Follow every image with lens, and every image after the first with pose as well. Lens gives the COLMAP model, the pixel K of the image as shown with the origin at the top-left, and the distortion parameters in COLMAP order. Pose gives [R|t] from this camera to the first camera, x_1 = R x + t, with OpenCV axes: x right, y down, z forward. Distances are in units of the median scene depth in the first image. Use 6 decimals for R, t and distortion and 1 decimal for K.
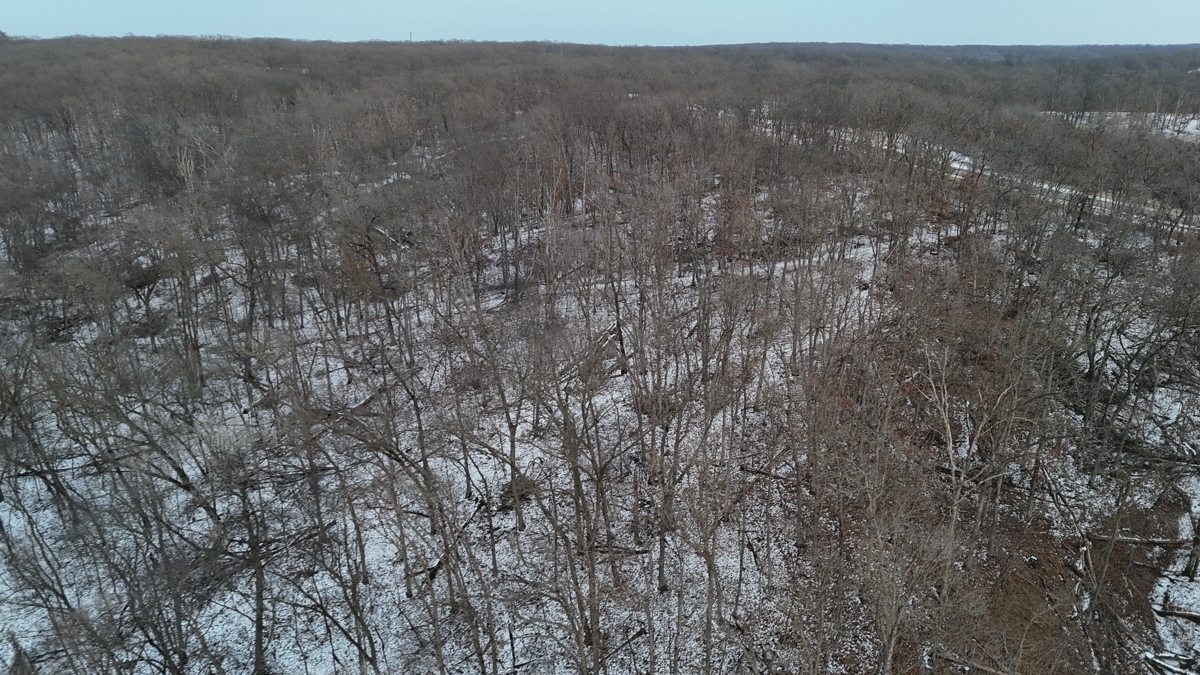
lens RADIAL K [[861.9, 0, 597.1], [0, 861.9, 336.5], [0, 0, 1]] dist [0.033136, -0.007627]
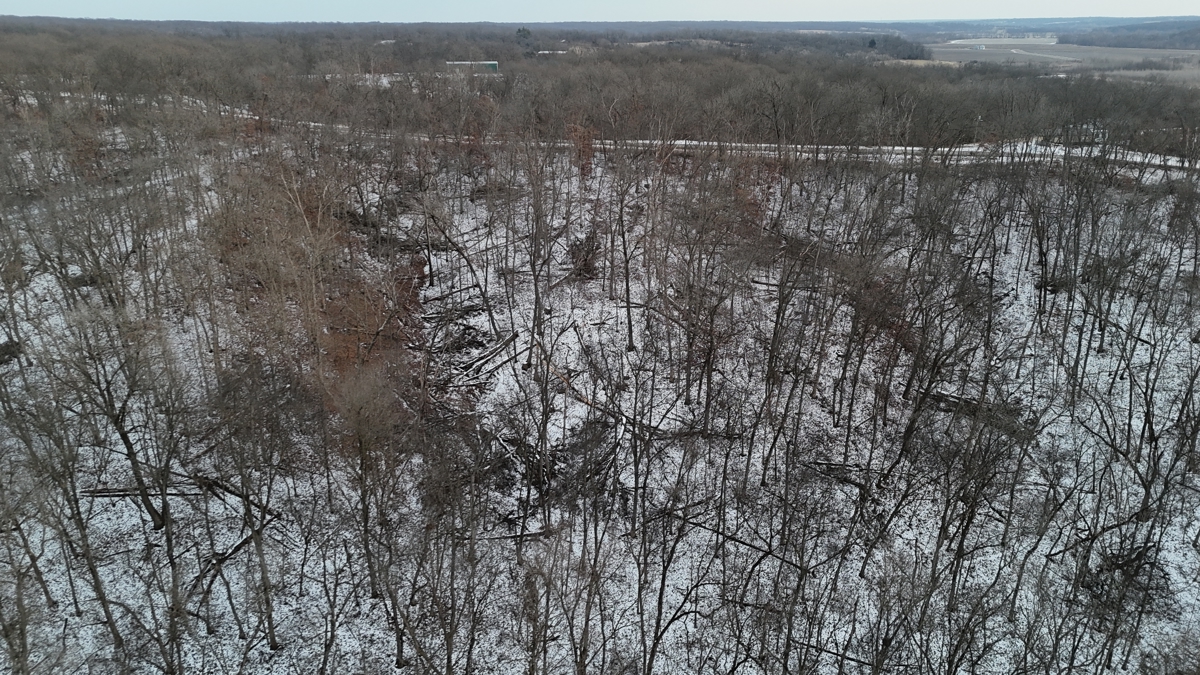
lens RADIAL K [[861.9, 0, 601.4], [0, 861.9, 338.0], [0, 0, 1]] dist [0.033136, -0.007627]
pose [[0.685269, -0.255771, 0.681900, -0.116178], [0.238422, 0.963494, 0.121793, 0.065521], [-0.688158, 0.079119, 0.721234, -0.182565]]
